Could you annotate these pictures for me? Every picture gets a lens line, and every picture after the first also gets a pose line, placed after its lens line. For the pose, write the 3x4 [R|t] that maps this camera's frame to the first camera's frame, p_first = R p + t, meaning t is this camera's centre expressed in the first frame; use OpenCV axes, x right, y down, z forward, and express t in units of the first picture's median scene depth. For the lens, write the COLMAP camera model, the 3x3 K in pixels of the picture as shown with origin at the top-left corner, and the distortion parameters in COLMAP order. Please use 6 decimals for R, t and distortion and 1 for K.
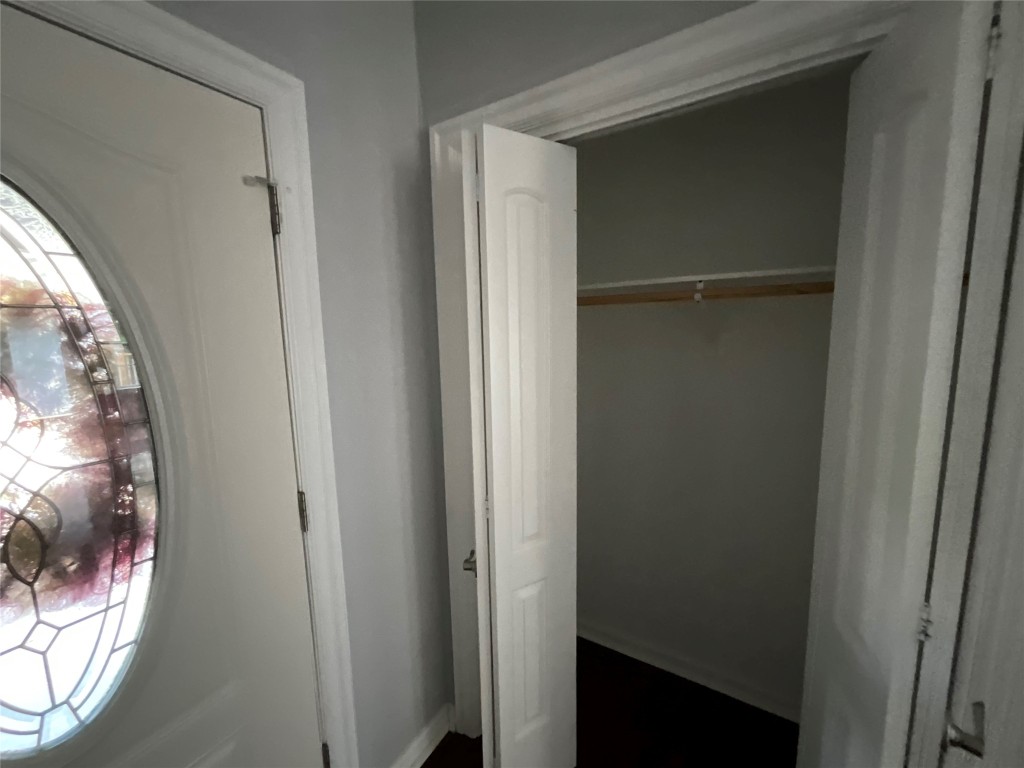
lens RADIAL K [[412.1, 0, 512.0], [0, 412.1, 384.0], [0, 0, 1]] dist [0.002785, -0.001998]
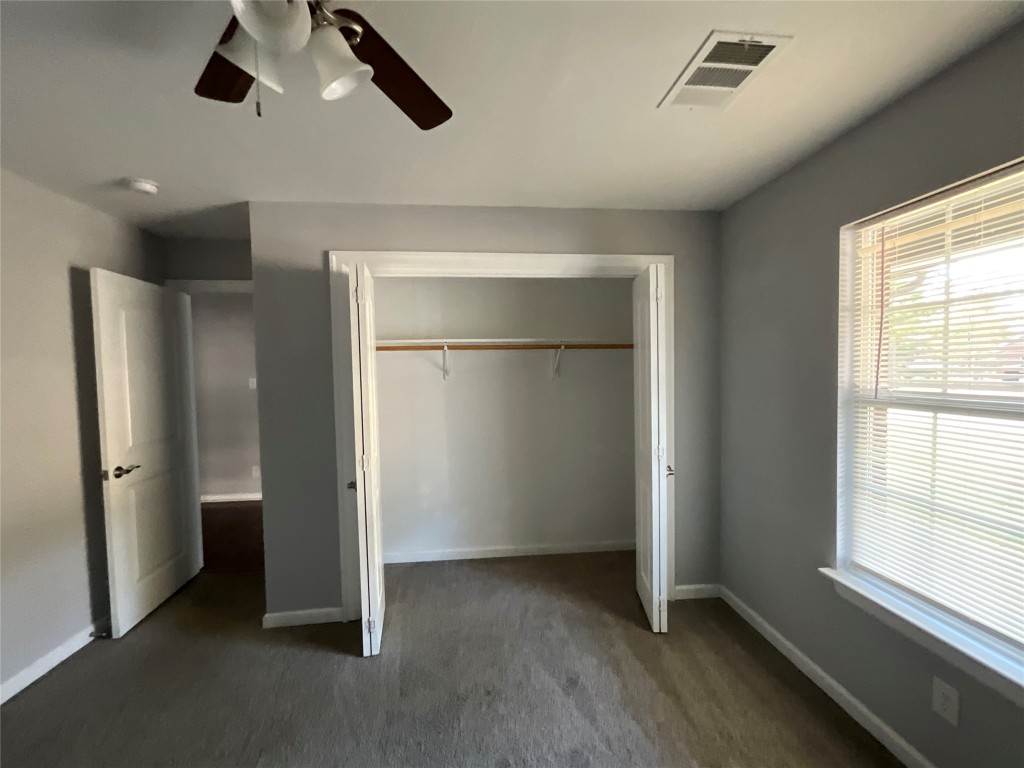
lens RADIAL K [[412.1, 0, 512.0], [0, 412.1, 384.0], [0, 0, 1]] dist [0.002785, -0.001998]
pose [[0.966032, -0.008555, 0.258282, 0.083943], [0.040310, 0.992206, -0.117904, 0.162071], [-0.255260, 0.124311, 0.958848, -0.759531]]
